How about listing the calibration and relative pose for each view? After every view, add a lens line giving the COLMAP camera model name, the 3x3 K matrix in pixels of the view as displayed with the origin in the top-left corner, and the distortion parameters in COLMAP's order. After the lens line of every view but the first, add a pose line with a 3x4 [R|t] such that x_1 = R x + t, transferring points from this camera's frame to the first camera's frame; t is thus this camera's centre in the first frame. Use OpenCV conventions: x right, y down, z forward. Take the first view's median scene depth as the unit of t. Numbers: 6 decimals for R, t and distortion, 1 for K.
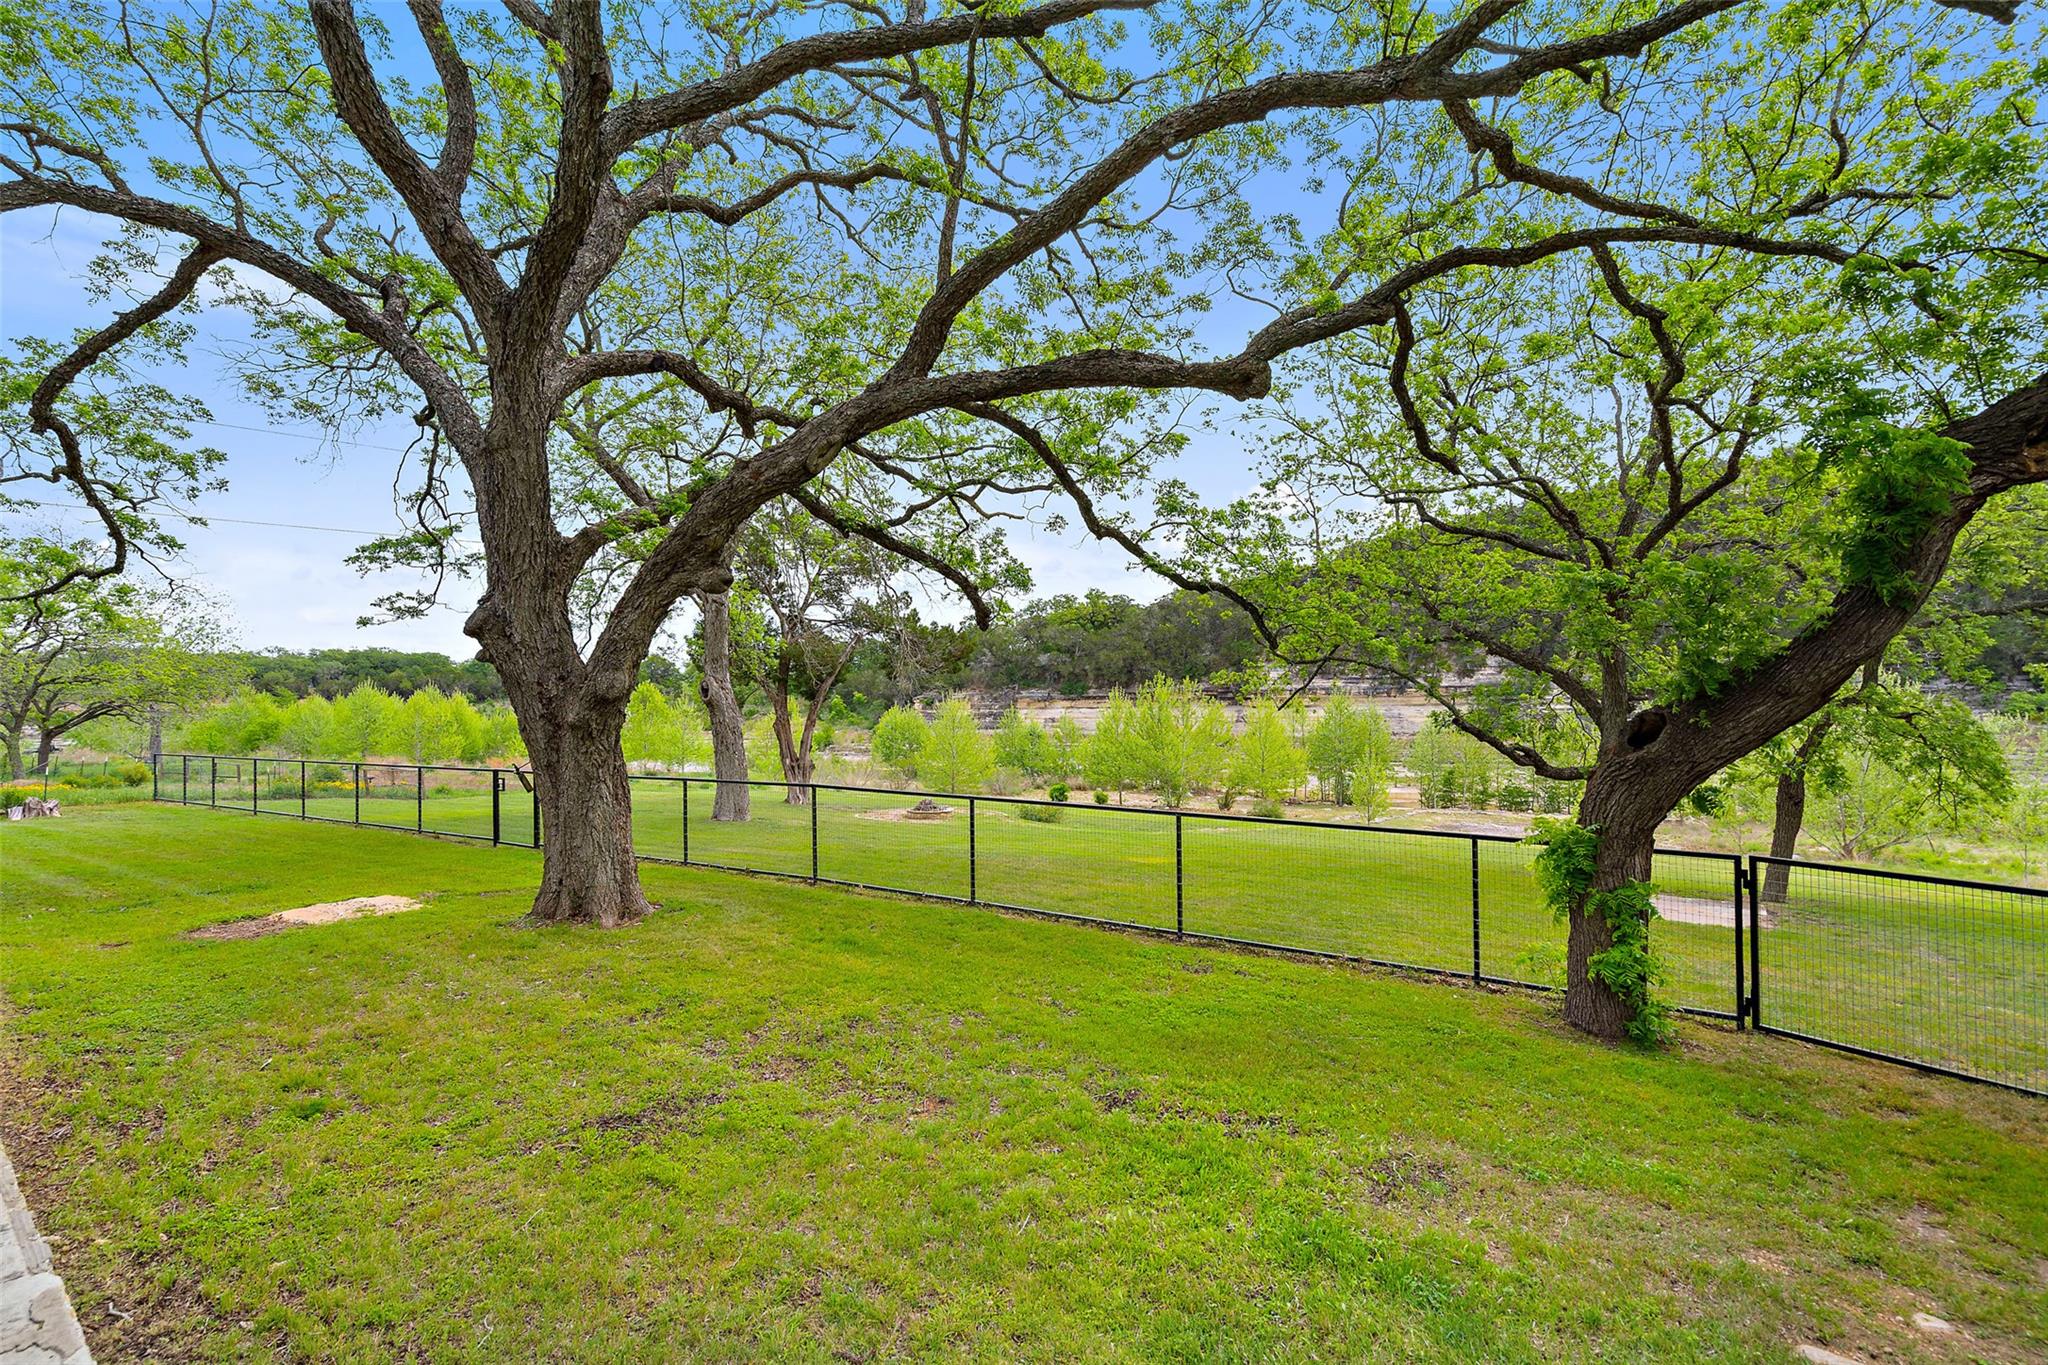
lens RADIAL K [[933.4, 0, 1024.0], [0, 933.4, 682.5], [0, 0, 1]] dist [-0.002340, 0.000961]
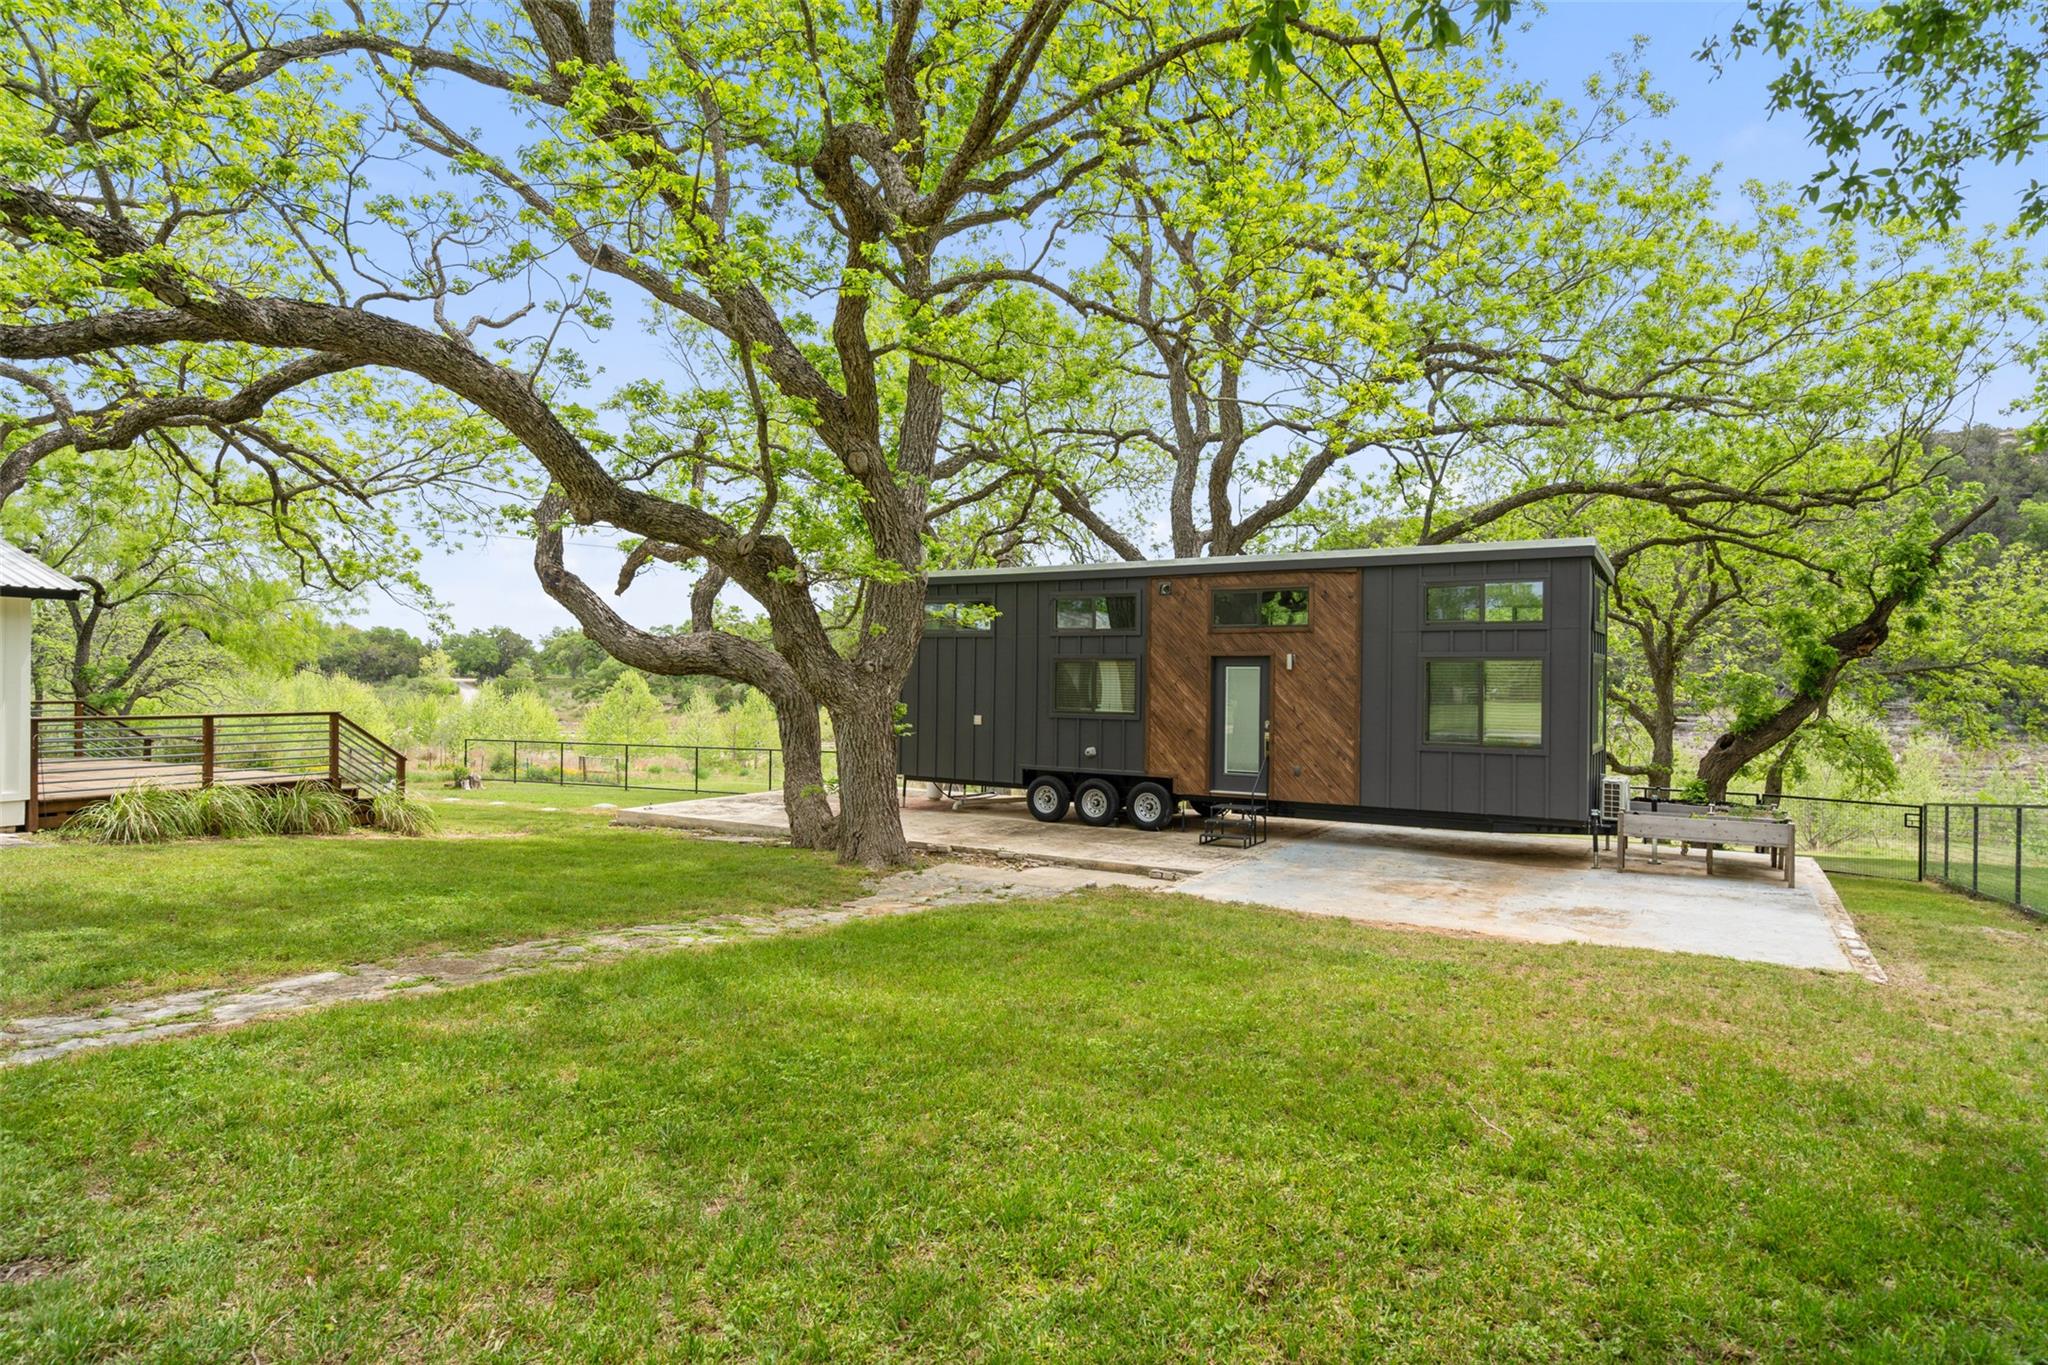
lens RADIAL K [[1127.1, 0, 1024.0], [0, 1127.1, 682.5], [0, 0, 1]] dist [-0.001085, -0.000265]
pose [[0.994362, 0.022102, 0.103705, -0.700023], [-0.022886, 0.999718, 0.006372, -0.038517], [-0.103535, -0.008709, 0.994588, -0.831984]]
